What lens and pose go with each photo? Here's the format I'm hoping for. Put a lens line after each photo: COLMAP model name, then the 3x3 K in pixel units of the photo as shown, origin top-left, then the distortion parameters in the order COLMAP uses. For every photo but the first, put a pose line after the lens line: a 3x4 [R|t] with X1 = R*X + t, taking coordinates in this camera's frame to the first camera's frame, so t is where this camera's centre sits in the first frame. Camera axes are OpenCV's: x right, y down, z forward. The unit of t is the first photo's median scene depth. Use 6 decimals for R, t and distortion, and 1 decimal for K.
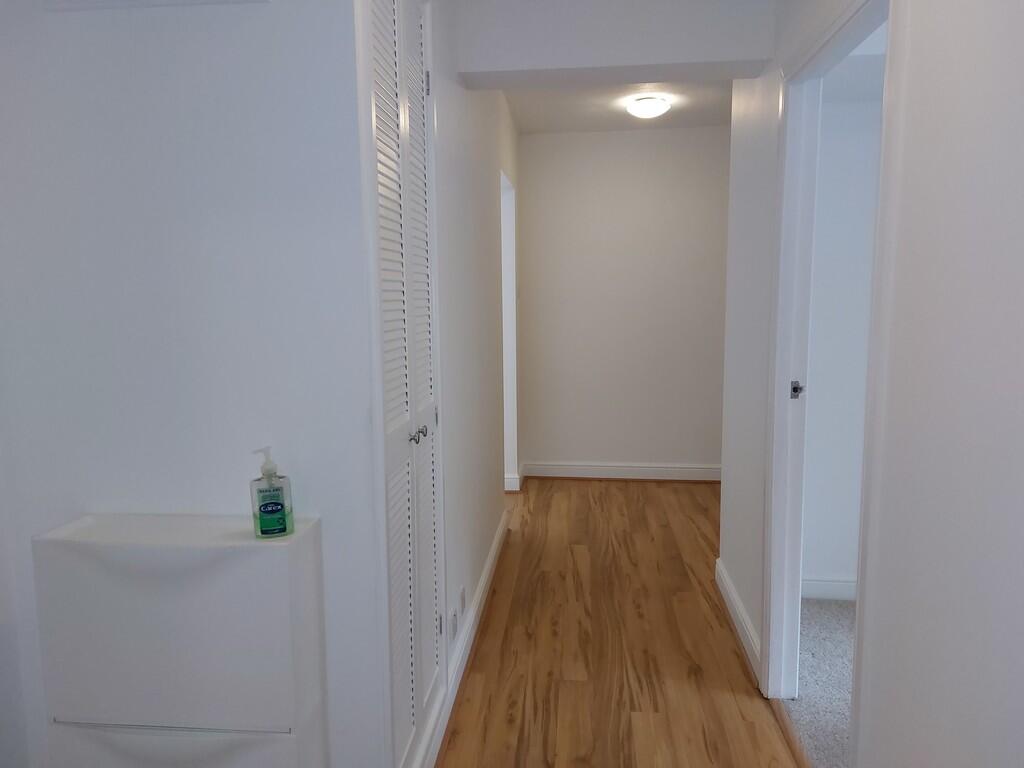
lens RADIAL K [[726.5, 0, 512.0], [0, 726.5, 384.0], [0, 0, 1]] dist [0.002829, 0.000374]
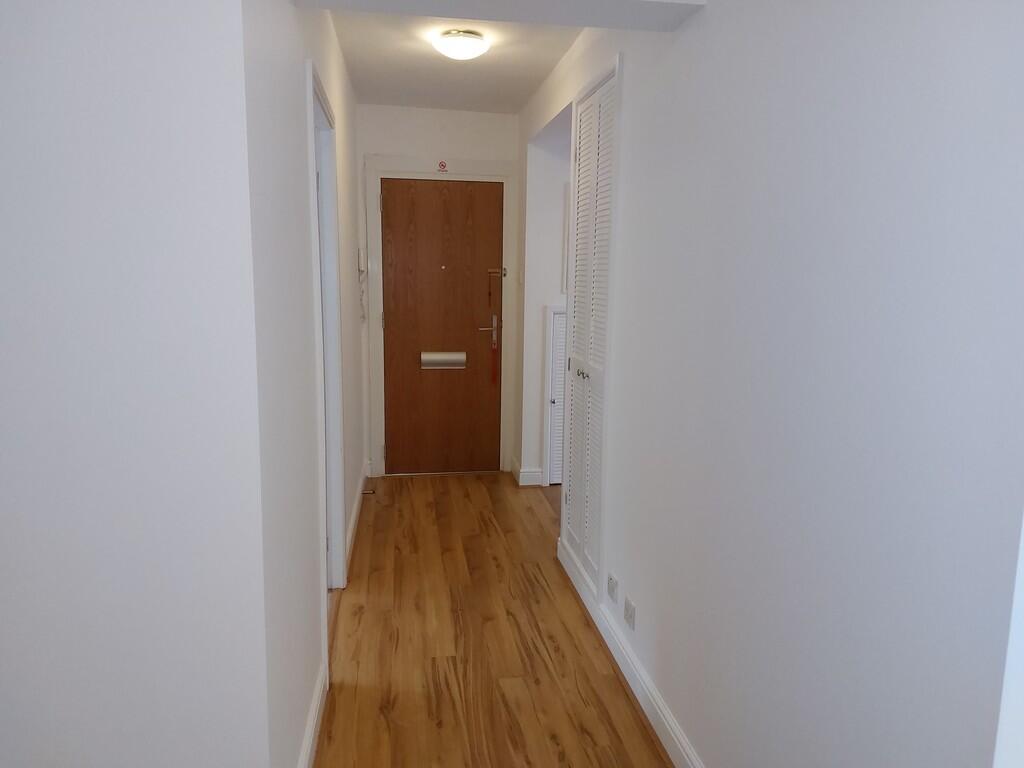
lens RADIAL K [[726.5, 0, 512.0], [0, 726.5, 384.0], [0, 0, 1]] dist [0.002829, 0.000374]
pose [[-0.968730, 0.035926, -0.245502, 0.320684], [-0.035490, 0.959224, 0.280410, -0.268565], [0.245565, 0.280355, -0.927954, 1.837415]]
